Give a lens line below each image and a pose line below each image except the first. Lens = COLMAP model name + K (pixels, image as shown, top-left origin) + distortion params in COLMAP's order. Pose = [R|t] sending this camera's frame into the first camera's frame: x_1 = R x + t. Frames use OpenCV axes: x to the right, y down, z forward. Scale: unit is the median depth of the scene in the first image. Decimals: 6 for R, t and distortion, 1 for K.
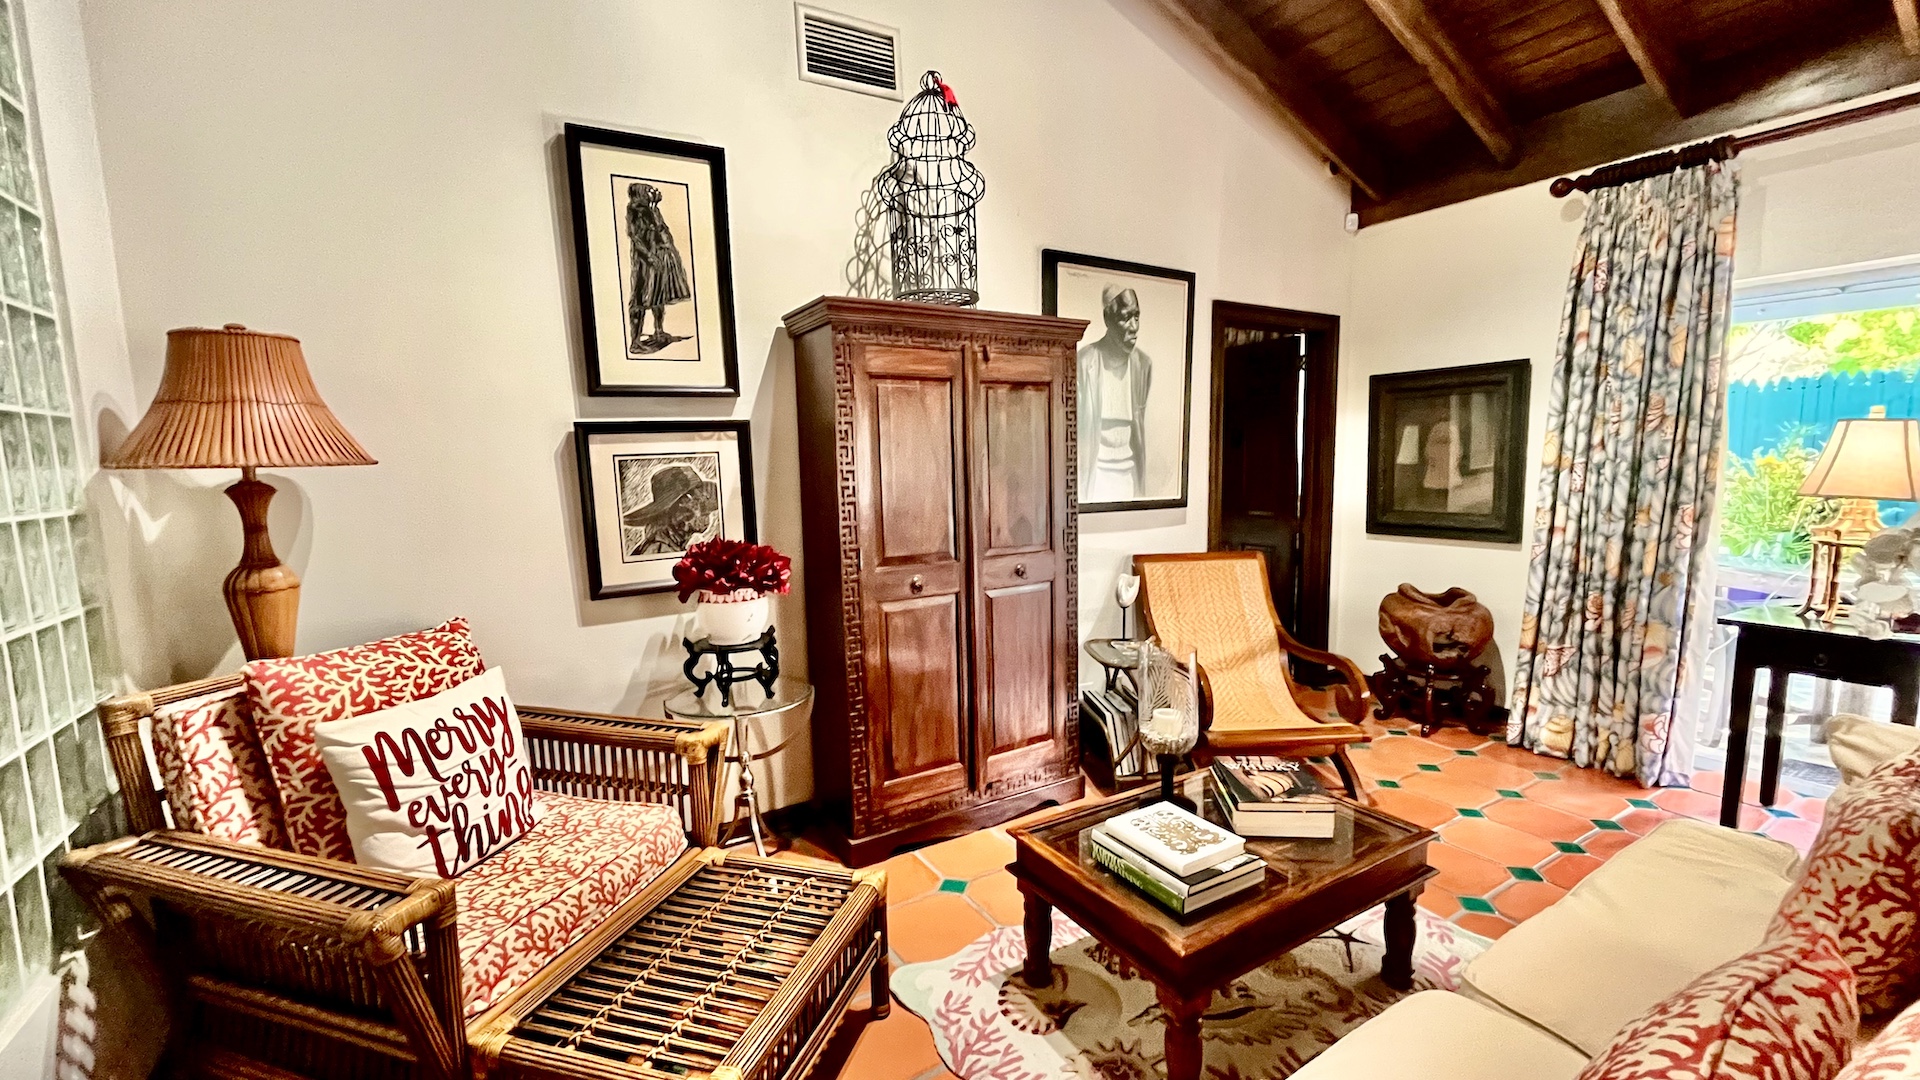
lens RADIAL K [[764.4, 0, 960.0], [0, 764.4, 540.0], [0, 0, 1]] dist [-0.001618, -0.000195]
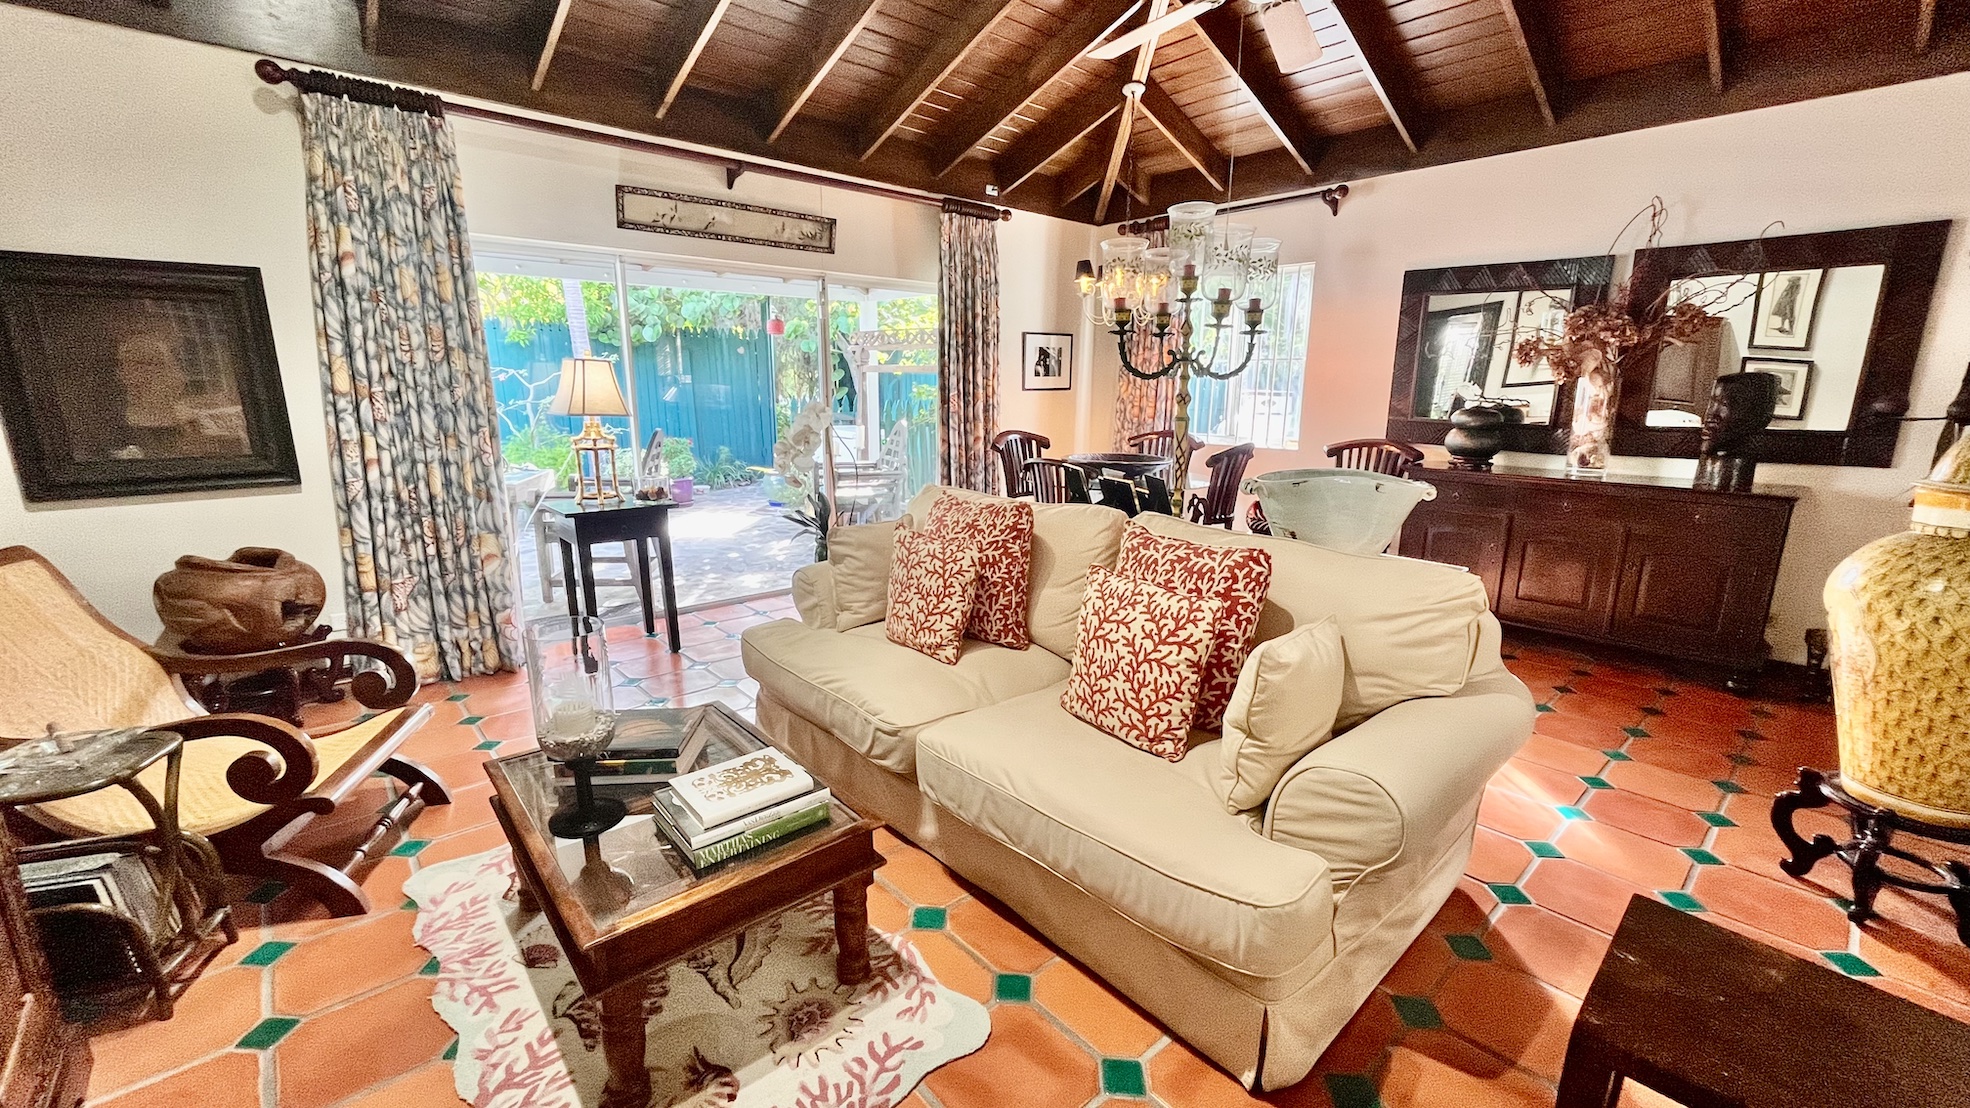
lens RADIAL K [[781.3, 0, 985.0], [0, 781.3, 554.0], [0, 0, 1]] dist [0.001867, 0.000170]
pose [[-0.179897, -0.193900, 0.964386, -0.341718], [0.102562, 0.971340, 0.214430, -0.034192], [-0.978324, 0.137485, -0.154855, 0.430584]]
